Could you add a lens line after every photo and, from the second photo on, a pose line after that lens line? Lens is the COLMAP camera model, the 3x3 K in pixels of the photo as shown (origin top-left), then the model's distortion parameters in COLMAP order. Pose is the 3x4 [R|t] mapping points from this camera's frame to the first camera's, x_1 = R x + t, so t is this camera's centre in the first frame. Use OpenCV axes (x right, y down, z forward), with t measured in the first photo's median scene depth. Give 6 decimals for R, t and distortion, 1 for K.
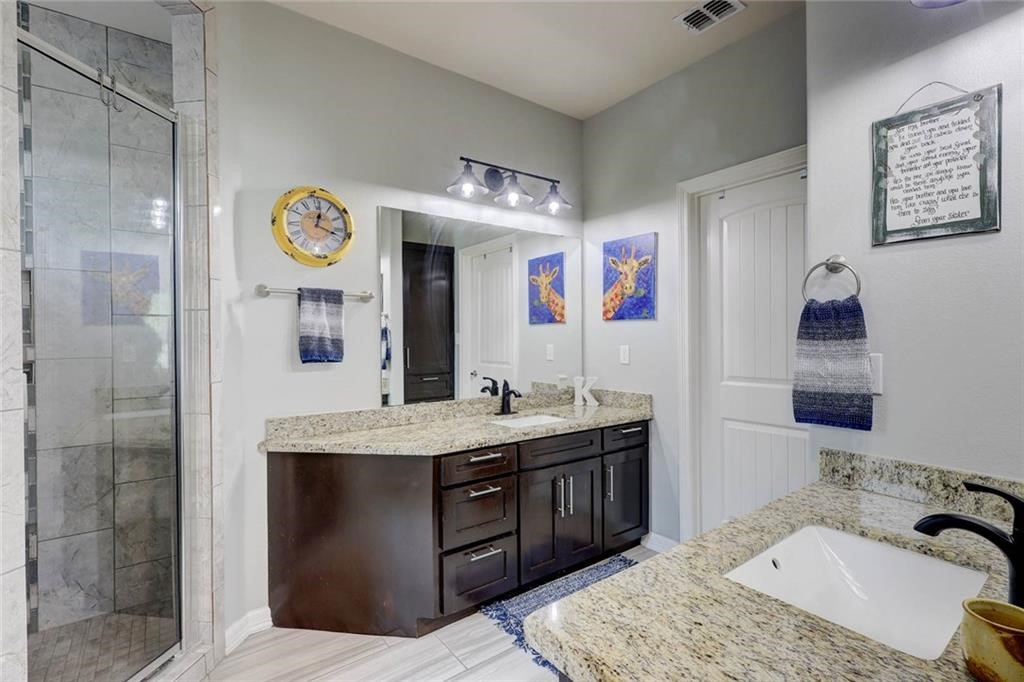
lens RADIAL K [[472.6, 0, 510.5], [0, 472.6, 335.3], [0, 0, 1]] dist [0.001209, 0.000301]
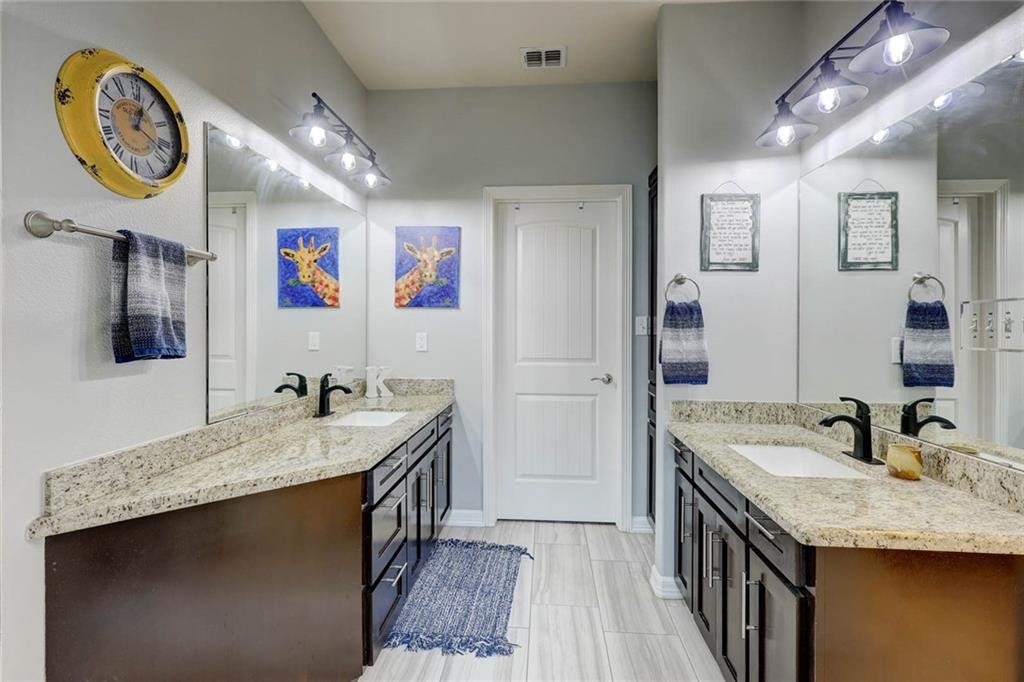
lens RADIAL K [[479.8, 0, 507.8], [0, 479.8, 323.6], [0, 0, 1]] dist [0.001493, 0.000527]
pose [[0.654938, 0.015204, 0.755530, -0.481771], [-0.014328, 0.999868, -0.007700, 0.008250], [-0.755547, -0.005782, 0.655069, 0.225873]]
